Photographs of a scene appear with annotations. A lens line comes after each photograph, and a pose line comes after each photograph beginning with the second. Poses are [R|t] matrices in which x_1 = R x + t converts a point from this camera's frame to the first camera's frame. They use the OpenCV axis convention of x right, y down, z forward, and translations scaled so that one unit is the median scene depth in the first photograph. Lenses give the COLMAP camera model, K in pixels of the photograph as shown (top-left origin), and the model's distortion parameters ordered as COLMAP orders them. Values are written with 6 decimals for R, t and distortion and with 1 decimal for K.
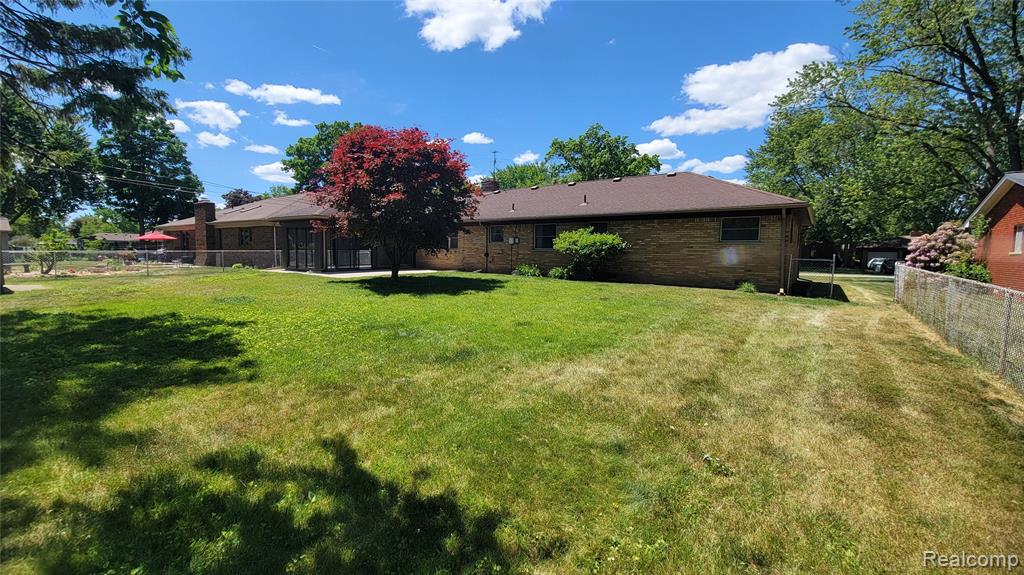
lens RADIAL K [[417.8, 0, 510.8], [0, 417.8, 289.3], [0, 0, 1]] dist [0.000300, -0.002369]
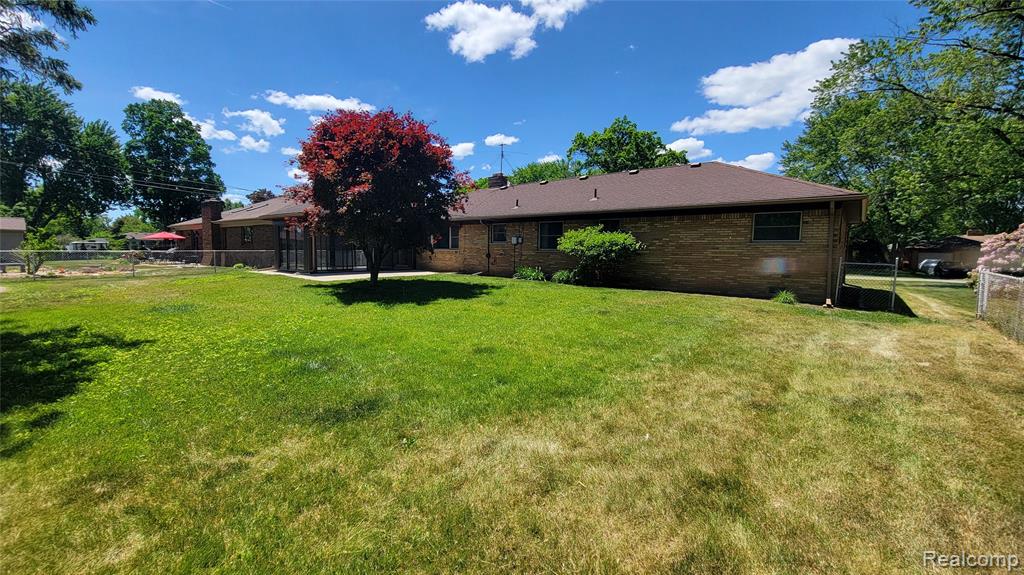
lens RADIAL K [[417.8, 0, 511.4], [0, 417.8, 290.5], [0, 0, 1]] dist [0.000300, -0.002369]
pose [[0.998291, 0.007595, -0.057942, 0.102336], [-0.007314, 0.999960, 0.005060, -0.025409], [0.057978, -0.004627, 0.998307, 0.203642]]
